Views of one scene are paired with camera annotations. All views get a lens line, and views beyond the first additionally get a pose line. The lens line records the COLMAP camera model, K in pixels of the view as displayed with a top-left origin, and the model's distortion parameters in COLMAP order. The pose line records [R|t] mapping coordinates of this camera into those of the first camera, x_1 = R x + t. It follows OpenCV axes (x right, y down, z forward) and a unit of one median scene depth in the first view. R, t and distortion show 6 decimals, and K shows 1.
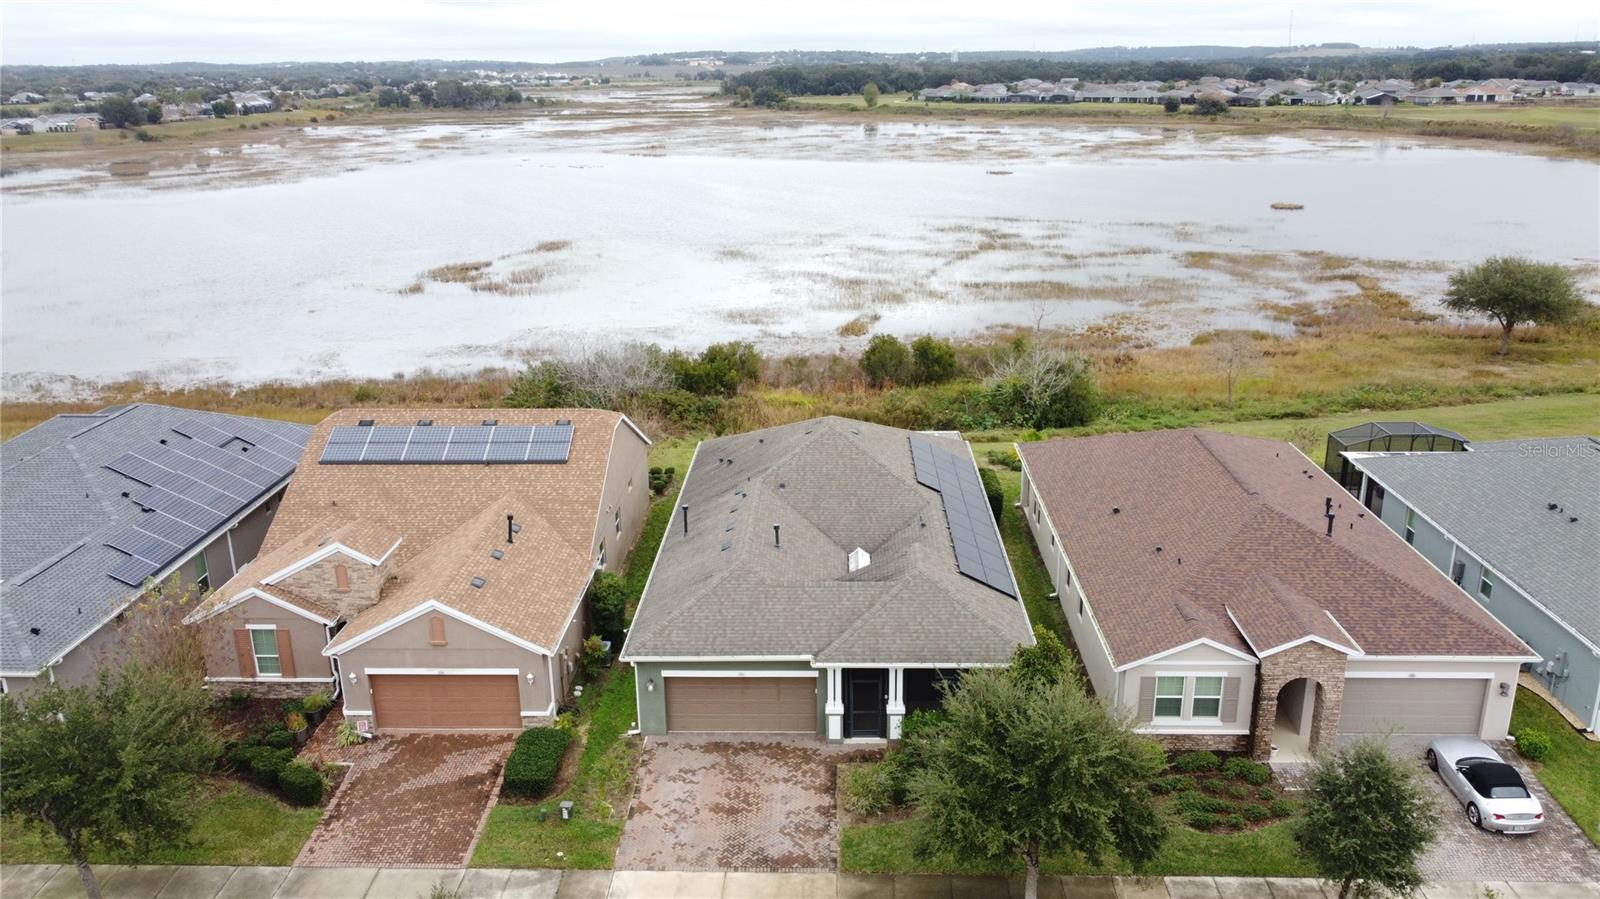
lens RADIAL K [[1209.4, 0, 800.4], [0, 1209.4, 447.4], [0, 0, 1]] dist [0.006334, -0.015488]
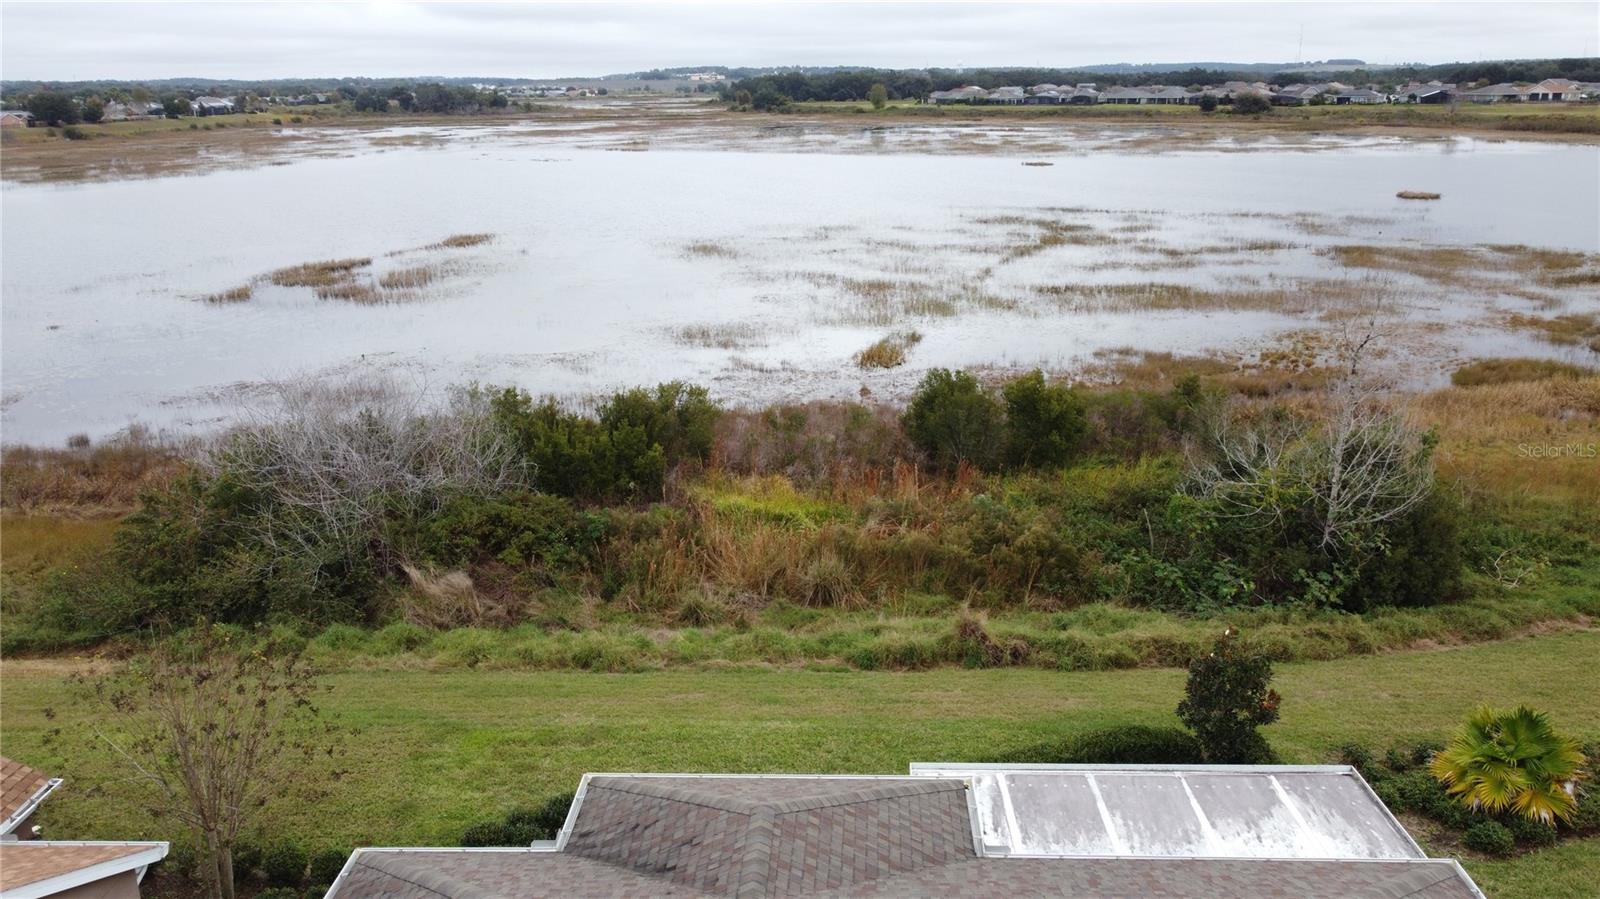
lens RADIAL K [[1209.4, 0, 797.5], [0, 1209.4, 445.2], [0, 0, 1]] dist [0.006334, -0.015488]
pose [[0.999990, 0.001217, -0.004357, 0.005445], [-0.001287, 0.999872, -0.015960, -0.059497], [0.004337, 0.015965, 0.999863, 0.533957]]
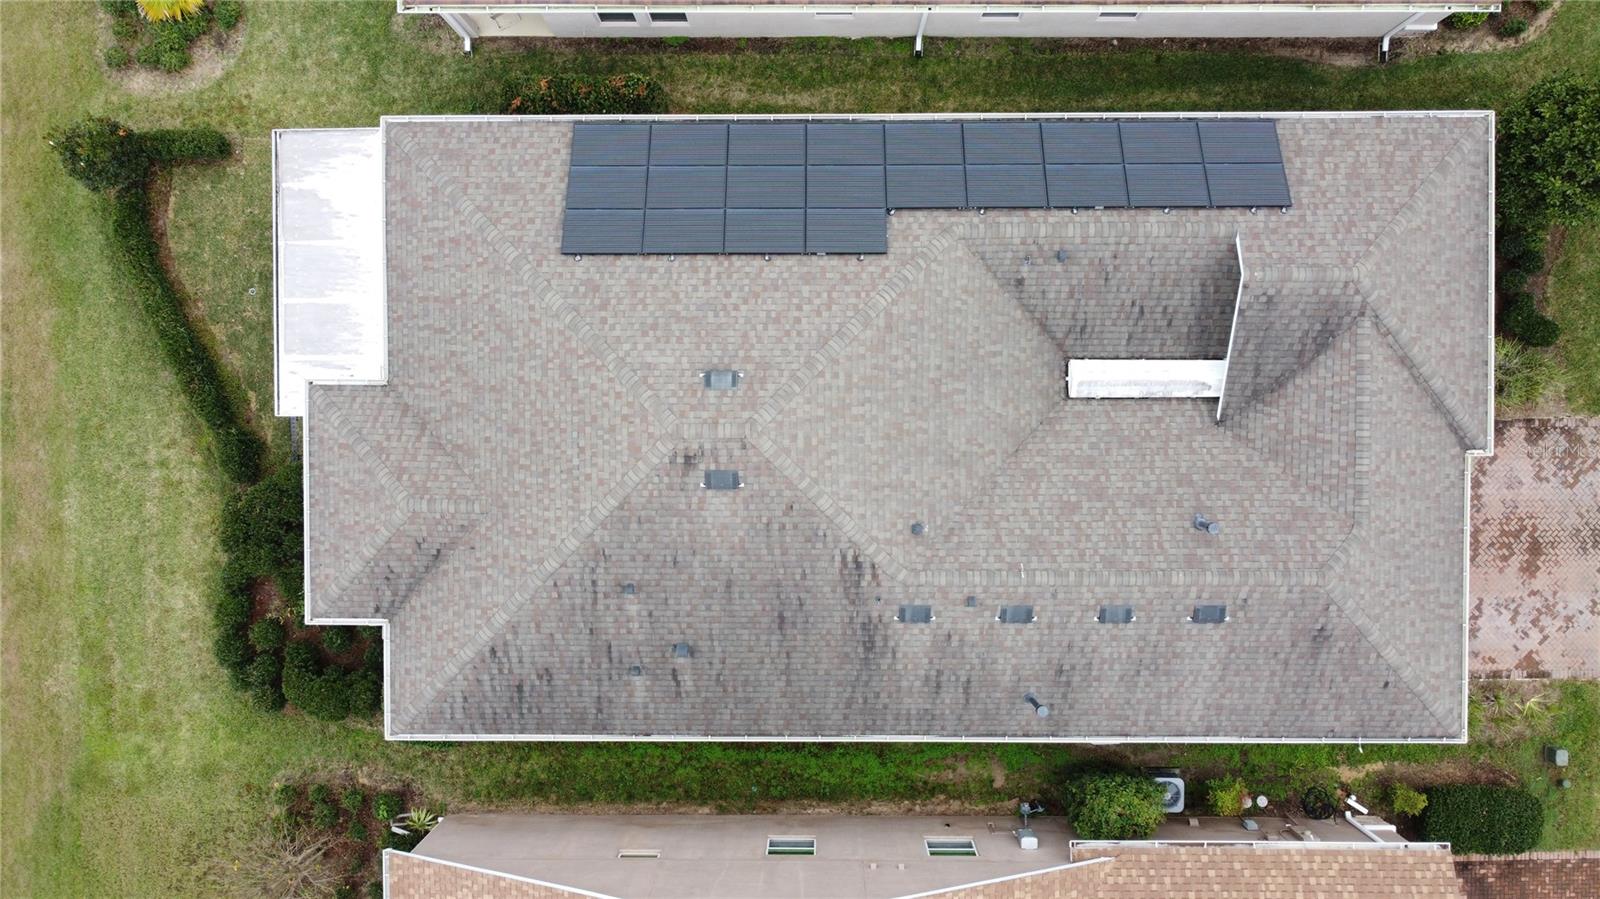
lens RADIAL K [[1209.4, 0, 797.3], [0, 1209.4, 442.6], [0, 0, 1]] dist [0.006334, -0.015488]
pose [[-0.031532, -0.999494, -0.004157, 0.014014], [0.329781, -0.014329, 0.943949, -0.261122], [-0.943531, 0.028394, 0.330066, 0.509038]]
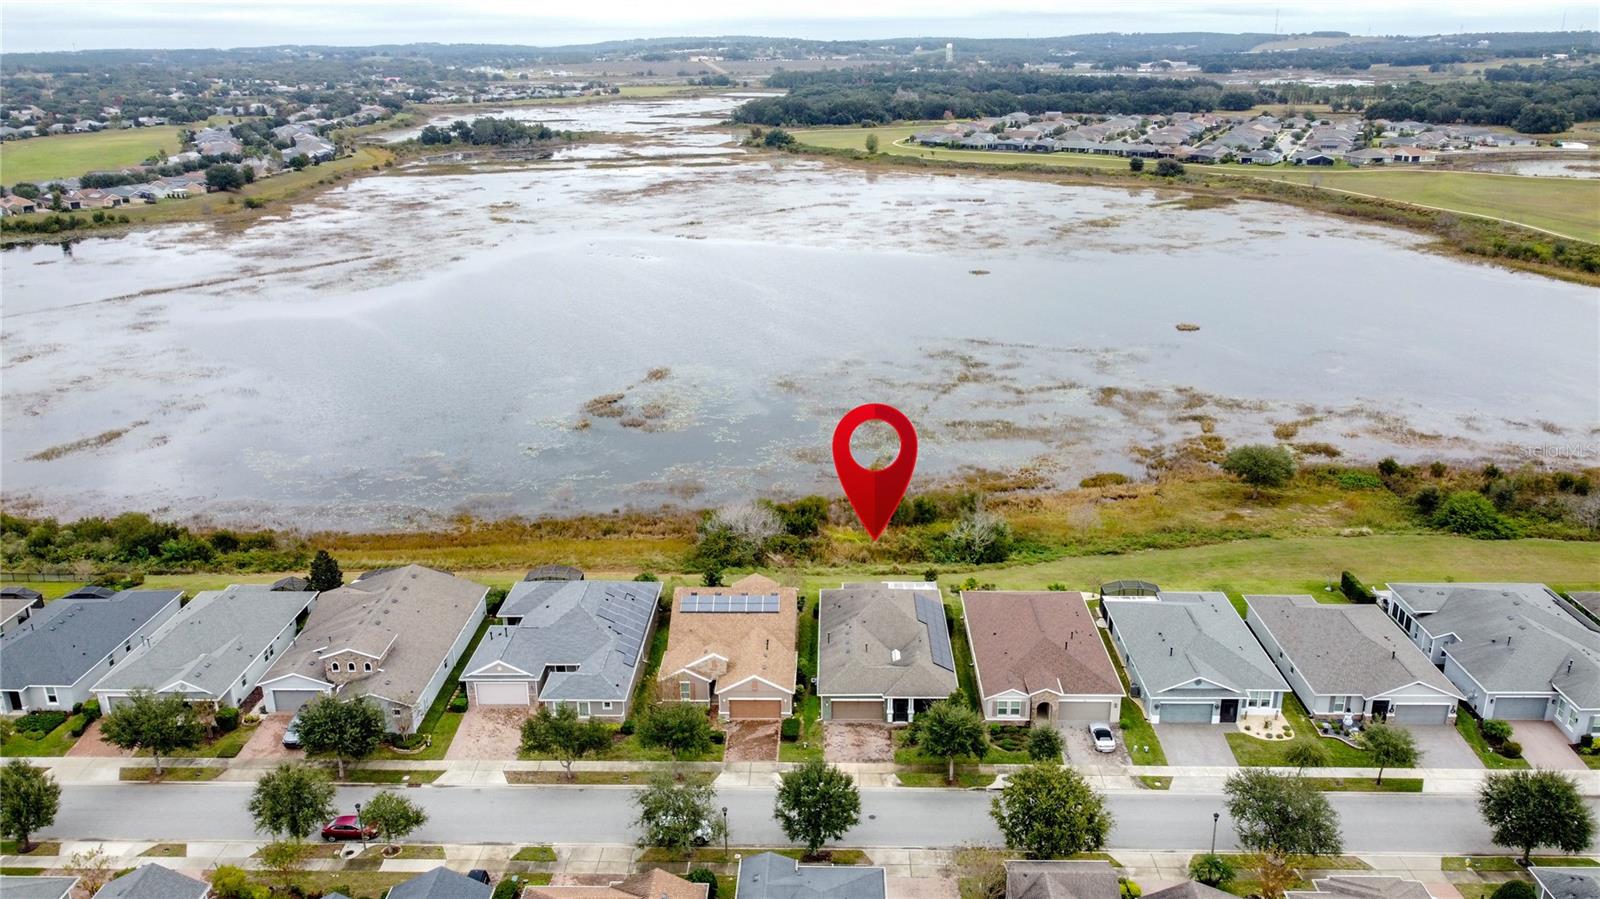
lens RADIAL K [[1209.4, 0, 804.4], [0, 1209.4, 454.7], [0, 0, 1]] dist [0.006334, -0.015488]
pose [[0.999963, 0.001662, 0.008431, -0.094039], [-0.001861, 0.999719, 0.023615, -0.218375], [-0.008389, -0.023630, 0.999686, -0.879011]]
